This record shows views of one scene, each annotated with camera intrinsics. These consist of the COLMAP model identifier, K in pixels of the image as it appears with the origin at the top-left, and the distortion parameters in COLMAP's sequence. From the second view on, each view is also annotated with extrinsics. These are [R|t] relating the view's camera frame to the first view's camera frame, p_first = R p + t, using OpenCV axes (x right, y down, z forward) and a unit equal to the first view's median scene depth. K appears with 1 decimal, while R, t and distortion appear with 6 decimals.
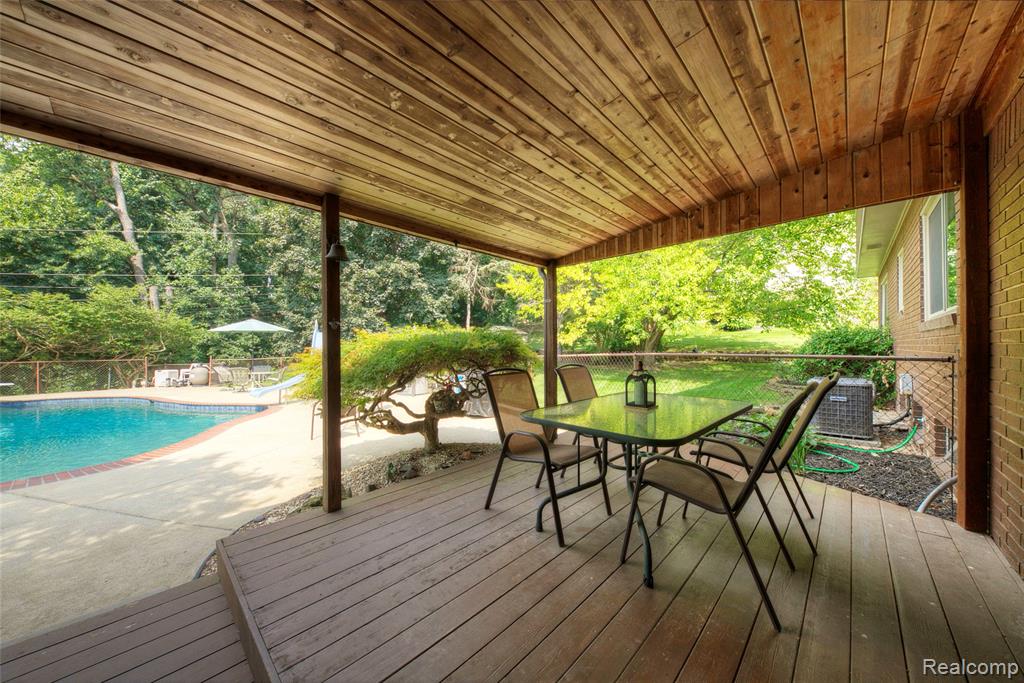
lens RADIAL K [[353.0, 0, 511.9], [0, 353.0, 347.2], [0, 0, 1]] dist [0.007317, -0.005736]
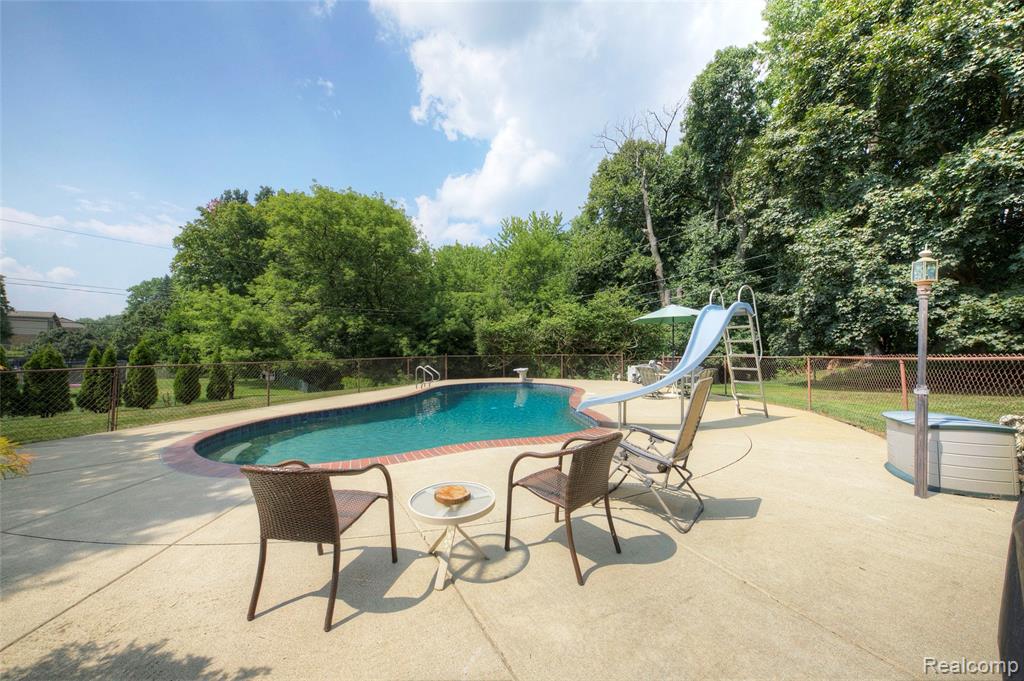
lens RADIAL K [[357.6, 0, 515.0], [0, 357.6, 345.0], [0, 0, 1]] dist [0.000266, -0.000112]
pose [[0.227303, -0.008292, -0.973789, -0.035145], [-0.000798, 0.999962, -0.008701, 0.010034], [0.973824, 0.002754, 0.227288, 0.330737]]
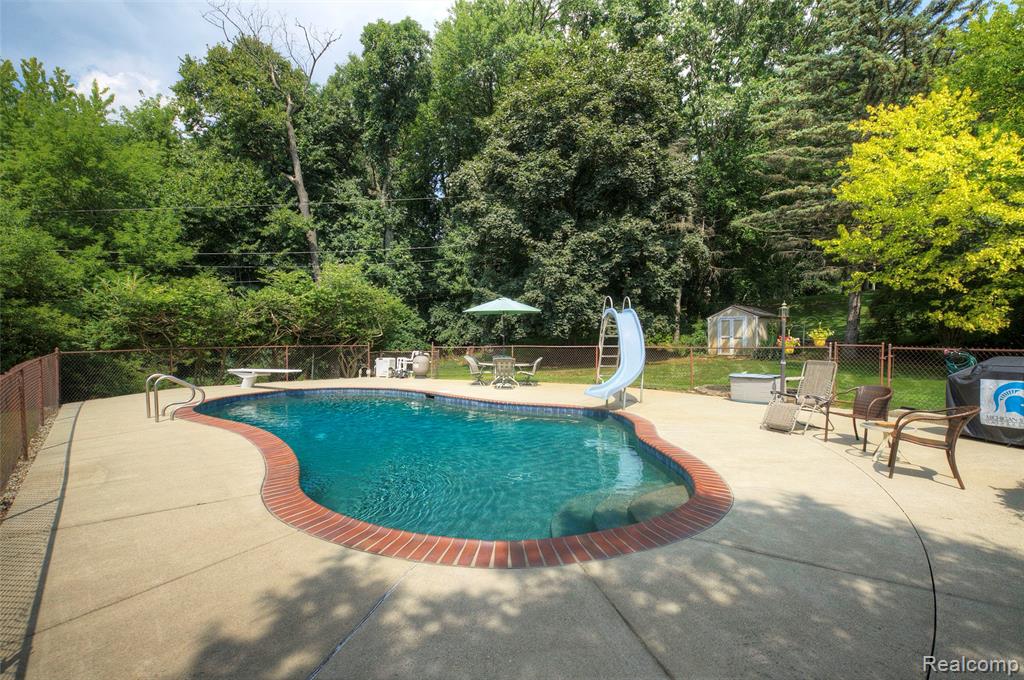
lens RADIAL K [[450.6, 0, 513.6], [0, 450.6, 342.5], [0, 0, 1]] dist [0.004826, 0.000582]
pose [[0.965210, 0.015175, -0.261037, -0.300983], [-0.010937, 0.999784, 0.017682, 0.002876], [0.261249, -0.014212, 0.965167, 0.009340]]
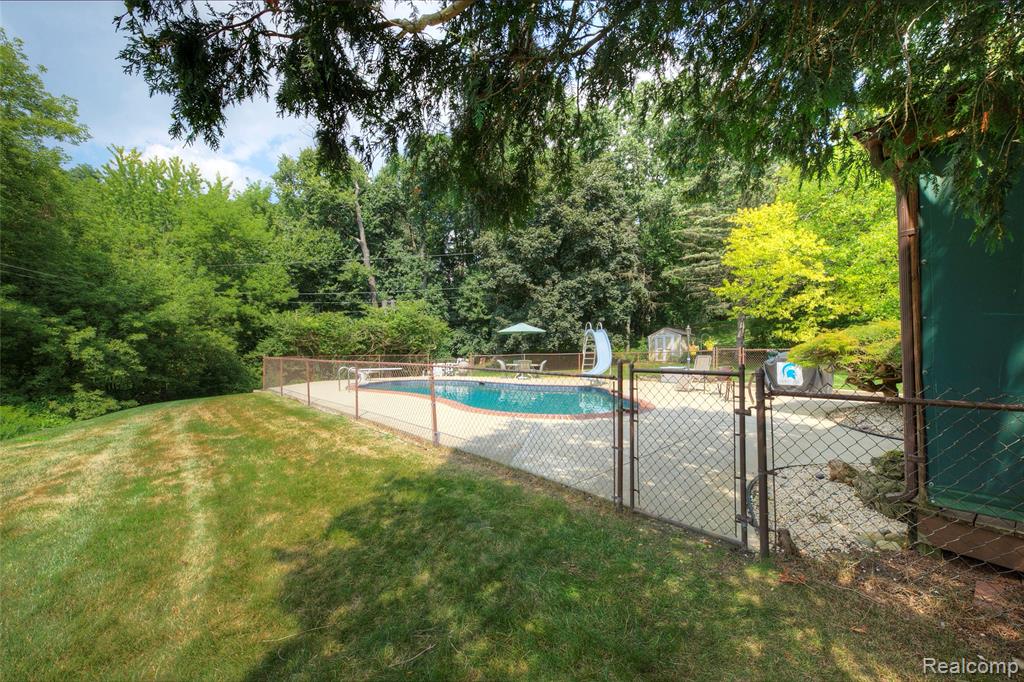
lens RADIAL K [[357.6, 0, 515.0], [0, 357.6, 345.5], [0, 0, 1]] dist [0.000266, -0.000112]
pose [[0.976203, -0.000769, -0.216855, -0.324086], [-0.003559, 0.999802, -0.019567, 0.018237], [0.216828, 0.019873, 0.976008, -0.186148]]
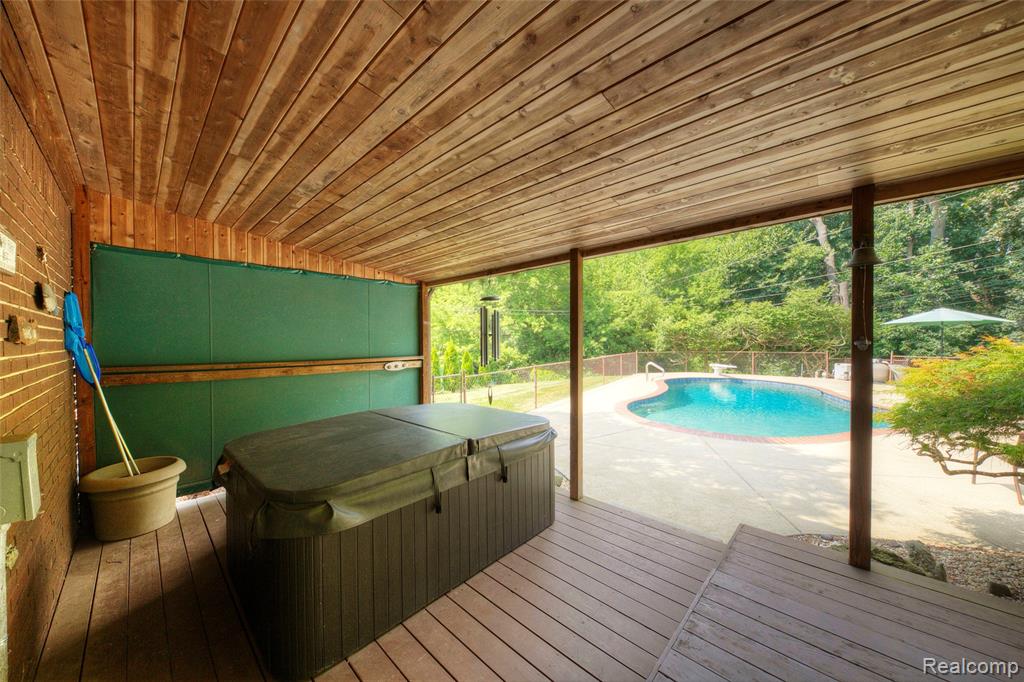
lens RADIAL K [[352.8, 0, 513.1], [0, 352.8, 345.7], [0, 0, 1]] dist [0.011933, -0.007751]
pose [[0.002658, 0.019615, -0.999804, 0.040924], [0.004889, 0.999795, 0.019628, -0.010345], [0.999985, -0.004940, 0.002561, 0.023225]]
